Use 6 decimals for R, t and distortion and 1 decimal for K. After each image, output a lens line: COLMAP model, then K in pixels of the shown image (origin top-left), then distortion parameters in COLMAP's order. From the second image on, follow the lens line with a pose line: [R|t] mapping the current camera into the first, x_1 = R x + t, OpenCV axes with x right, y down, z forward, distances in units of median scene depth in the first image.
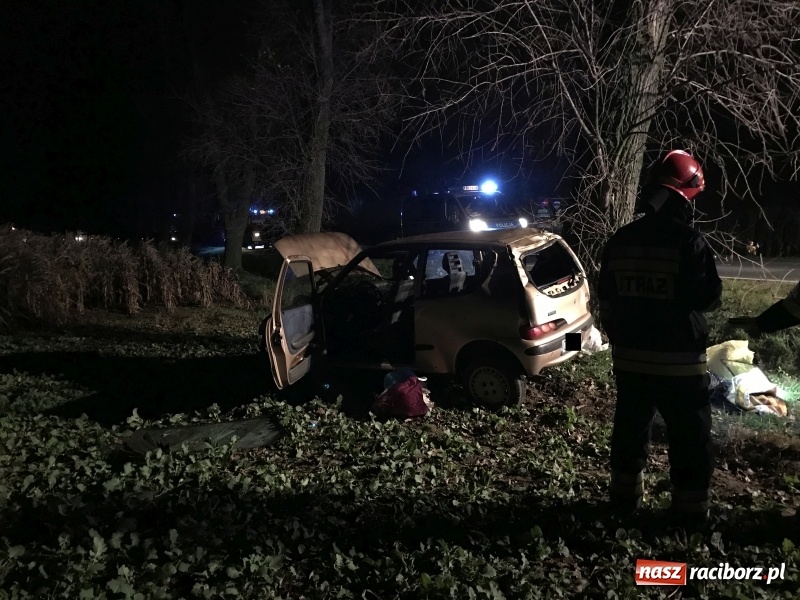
lens RADIAL K [[663.4, 0, 400.0], [0, 663.4, 300.0], [0, 0, 1]] dist [0.075499, -0.217954]
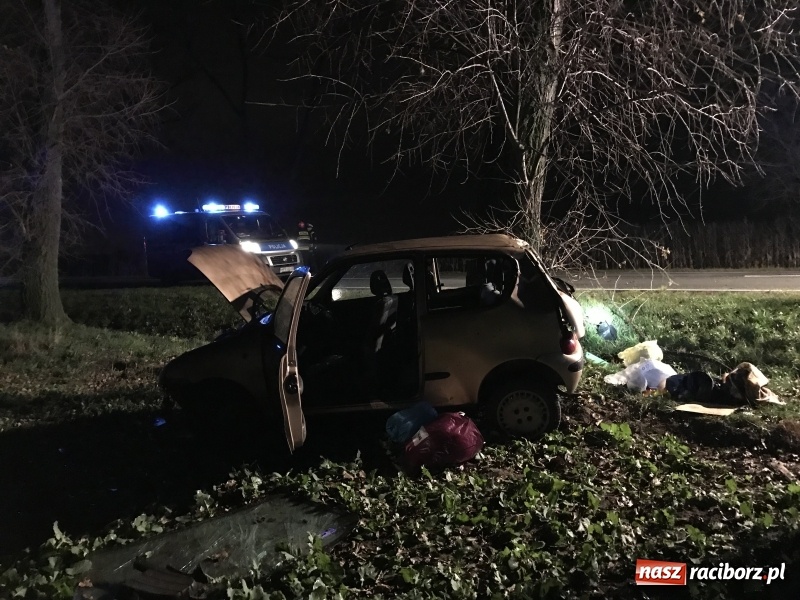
lens RADIAL K [[660.2, 0, 400.0], [0, 660.2, 300.0], [0, 0, 1]] dist [0.041994, -0.106845]
pose [[0.879781, -0.047118, 0.473039, -0.381315], [0.067560, 0.997368, -0.026307, -0.004135], [-0.470554, 0.055103, 0.880649, 0.291753]]
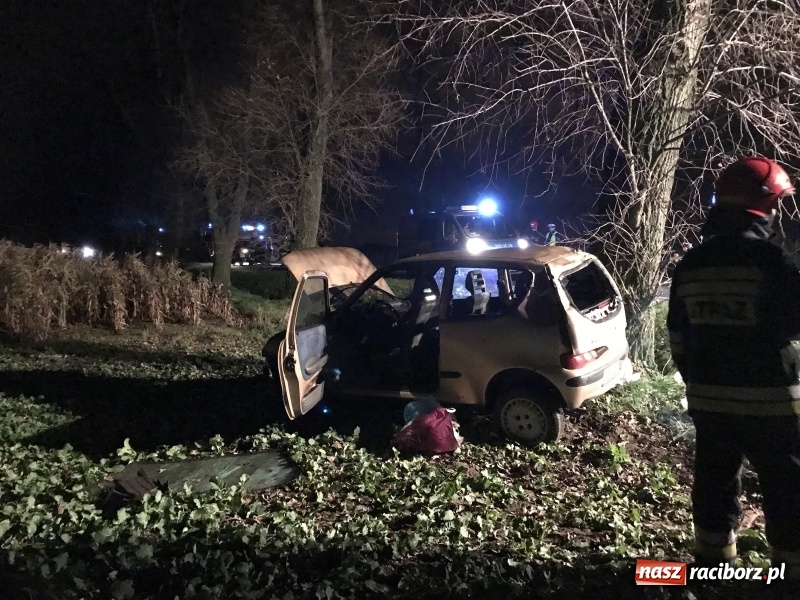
lens RADIAL K [[660.2, 0, 400.0], [0, 660.2, 300.0], [0, 0, 1]] dist [0.041994, -0.106845]
pose [[0.999395, 0.019837, 0.028572, -0.059015], [-0.018960, 0.999350, -0.030656, -0.001802], [-0.029162, 0.030096, 0.999122, 0.097172]]
